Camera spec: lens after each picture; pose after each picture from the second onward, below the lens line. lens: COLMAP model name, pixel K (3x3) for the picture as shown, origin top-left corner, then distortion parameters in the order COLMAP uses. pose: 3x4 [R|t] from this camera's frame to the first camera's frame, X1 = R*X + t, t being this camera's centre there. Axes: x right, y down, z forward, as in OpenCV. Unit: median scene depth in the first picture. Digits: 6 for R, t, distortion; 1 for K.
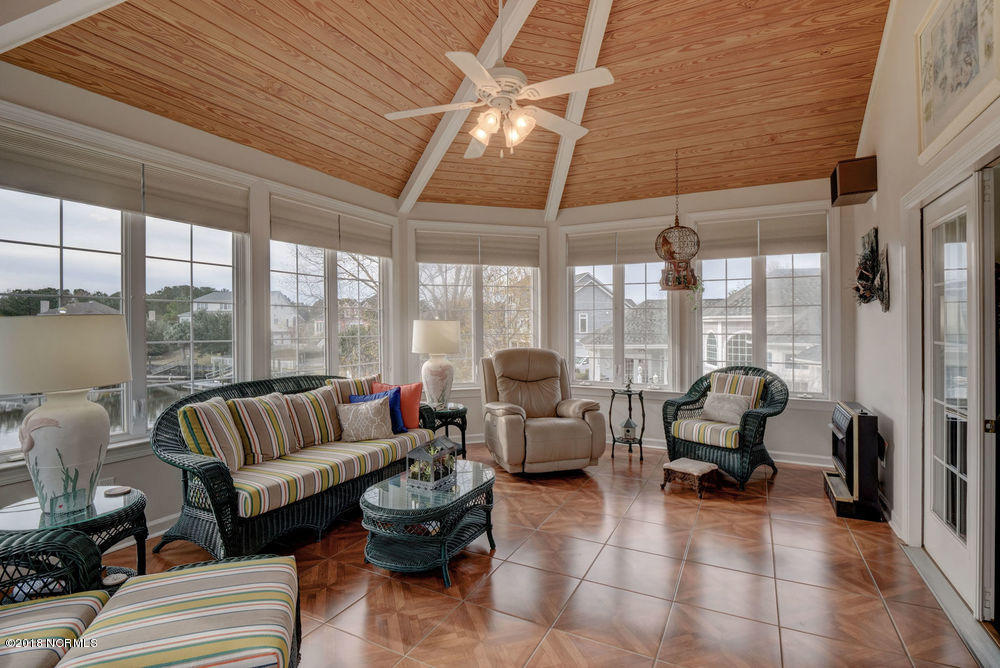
lens RADIAL K [[484.5, 0, 500.5], [0, 484.5, 327.7], [0, 0, 1]] dist [-0.008908, -0.000446]
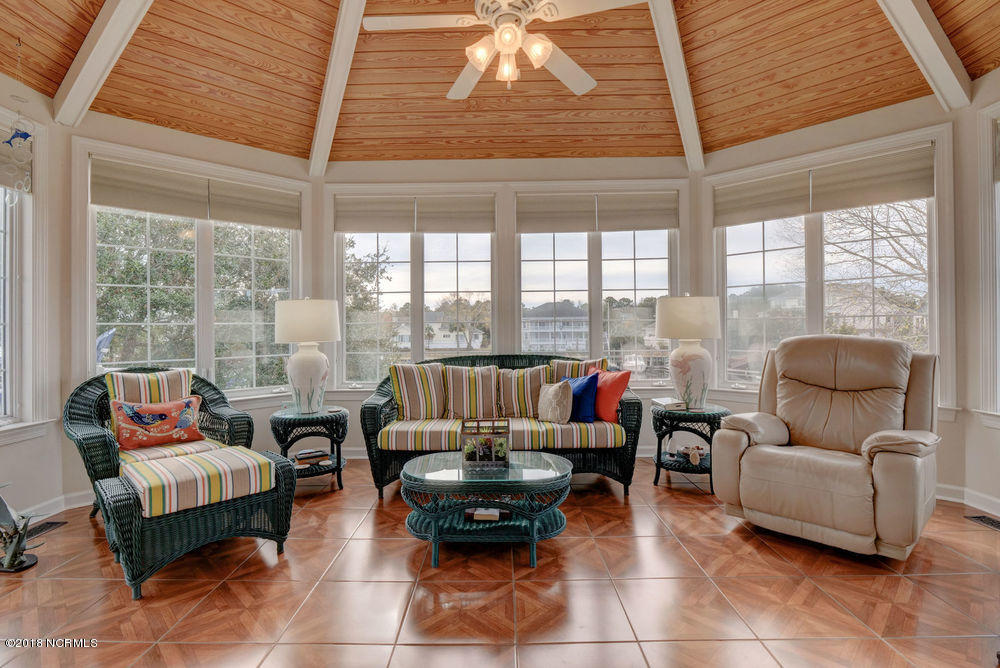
lens RADIAL K [[484.5, 0, 499.0], [0, 484.5, 328.0], [0, 0, 1]] dist [-0.008908, -0.000446]
pose [[0.458952, -0.002125, -0.888458, 0.482892], [0.005470, 0.999985, 0.000434, 0.037235], [0.888444, -0.005059, 0.458957, 0.408065]]
